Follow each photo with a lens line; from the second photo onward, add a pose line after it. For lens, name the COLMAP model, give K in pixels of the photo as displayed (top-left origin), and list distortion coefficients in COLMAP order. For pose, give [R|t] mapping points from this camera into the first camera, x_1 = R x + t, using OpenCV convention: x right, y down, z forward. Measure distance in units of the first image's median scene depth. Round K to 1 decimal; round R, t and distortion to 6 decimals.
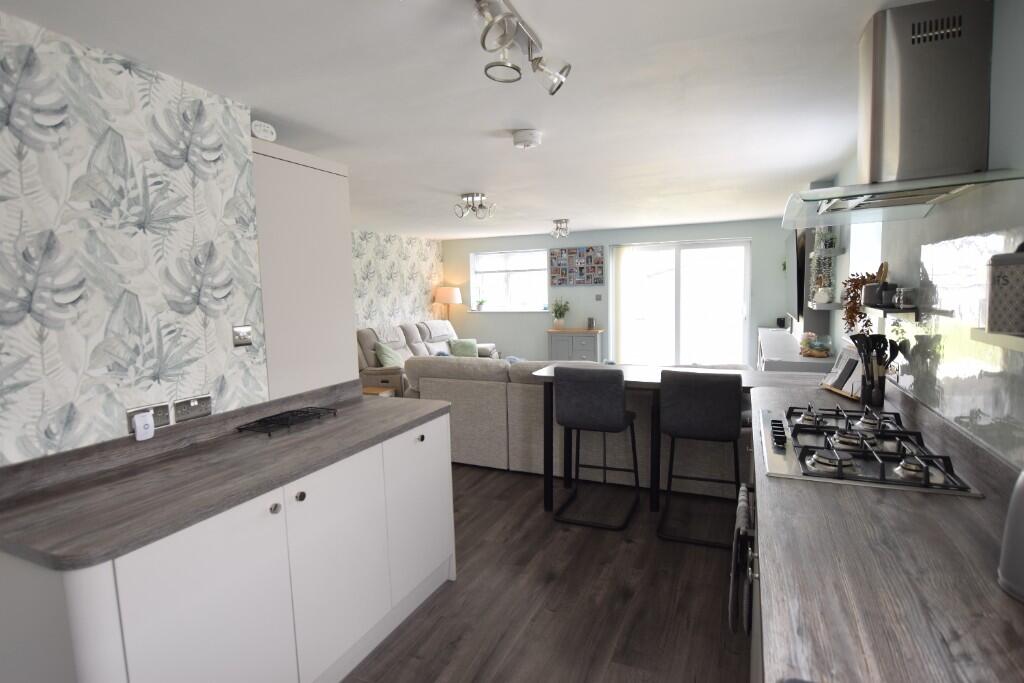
lens RADIAL K [[534.5, 0, 520.0], [0, 534.5, 339.6], [0, 0, 1]] dist [-0.021930, 0.000021]
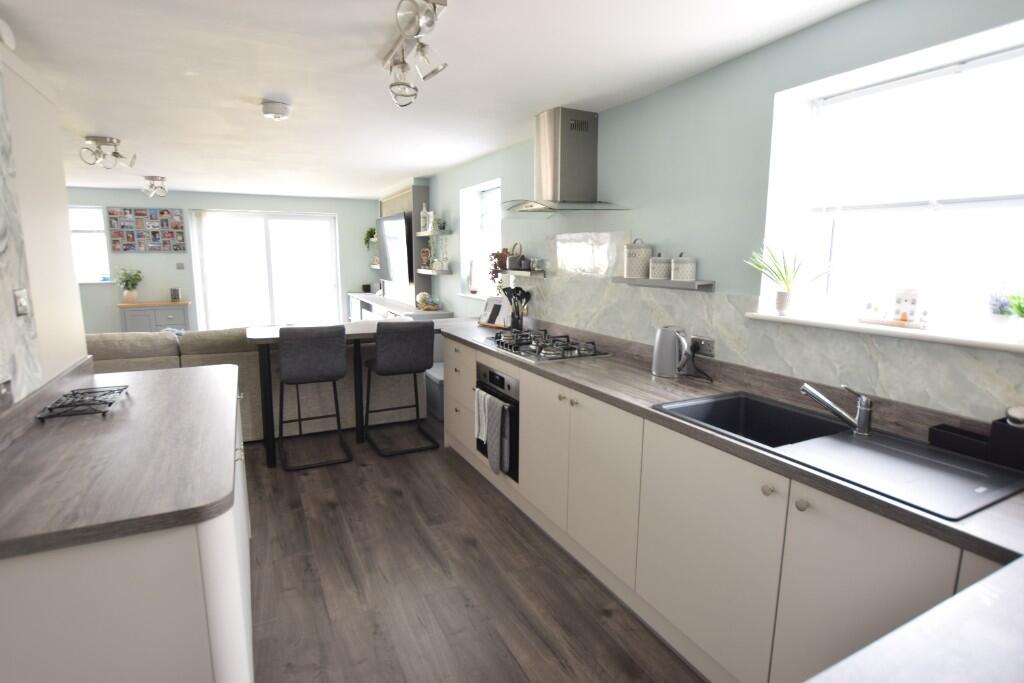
lens RADIAL K [[534.5, 0, 518.7], [0, 534.5, 341.8], [0, 0, 1]] dist [-0.021930, 0.000021]
pose [[0.628639, -0.097331, 0.771582, -0.203631], [0.055311, 0.995221, 0.080478, 0.008844], [-0.775727, -0.007915, 0.631018, -0.015535]]
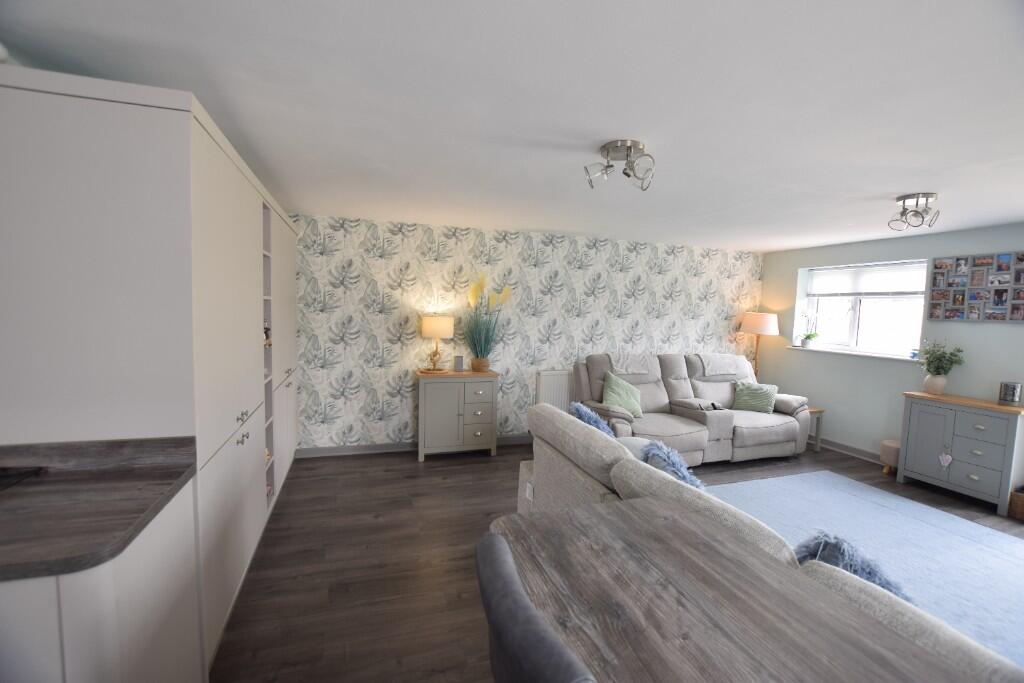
lens RADIAL K [[452.9, 0, 523.4], [0, 452.9, 348.6], [0, 0, 1]] dist [-0.020904, 0.000868]
pose [[0.693300, 0.110399, -0.712143, 0.108716], [-0.118176, 0.992235, 0.038771, -0.035576], [0.710893, 0.057278, 0.700963, 0.343910]]
